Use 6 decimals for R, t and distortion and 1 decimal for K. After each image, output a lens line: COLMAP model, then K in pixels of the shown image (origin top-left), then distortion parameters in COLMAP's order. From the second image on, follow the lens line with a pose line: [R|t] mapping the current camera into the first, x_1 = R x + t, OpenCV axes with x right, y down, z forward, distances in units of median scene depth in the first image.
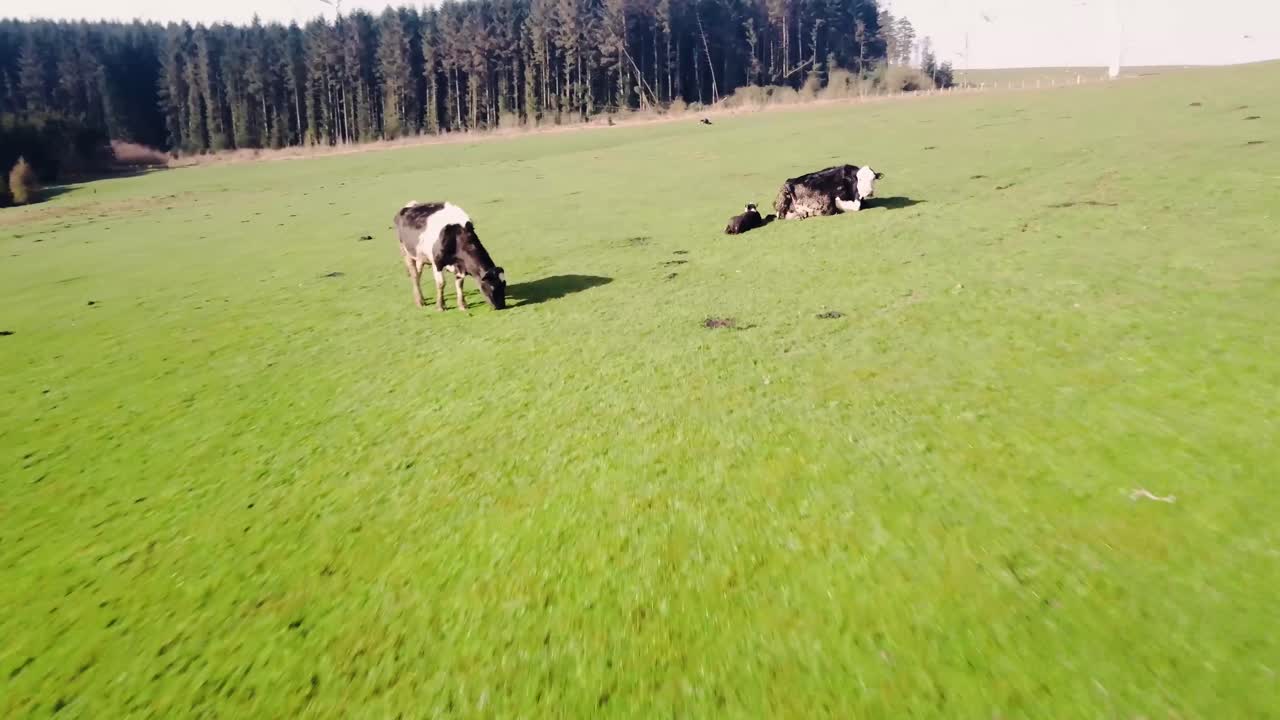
lens RADIAL K [[977.5, 0, 637.9], [0, 977.5, 356.0], [0, 0, 1]] dist [-0.005829, 0.015260]
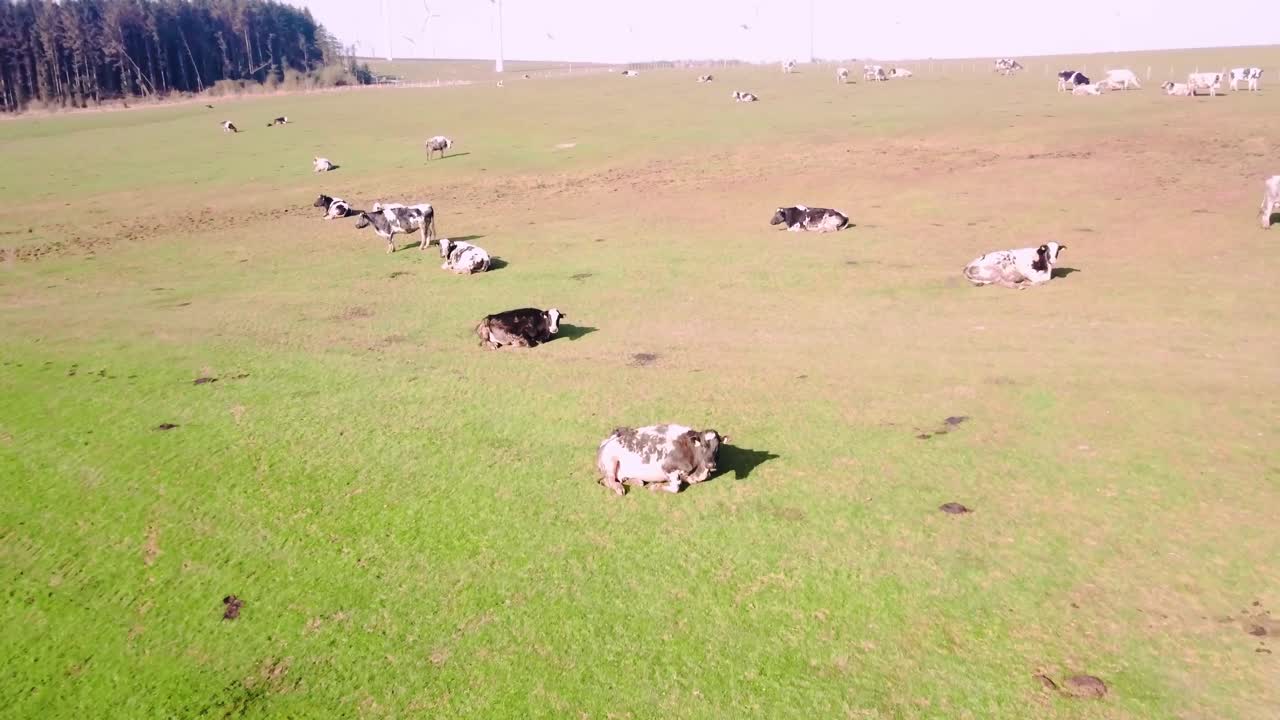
lens RADIAL K [[977.5, 0, 634.5], [0, 977.5, 363.6], [0, 0, 1]] dist [-0.005829, 0.015260]
pose [[0.871762, -0.124274, 0.473907, -0.090252], [0.112189, 0.992228, 0.053822, 0.119010], [-0.476912, 0.006247, 0.878929, -0.514028]]
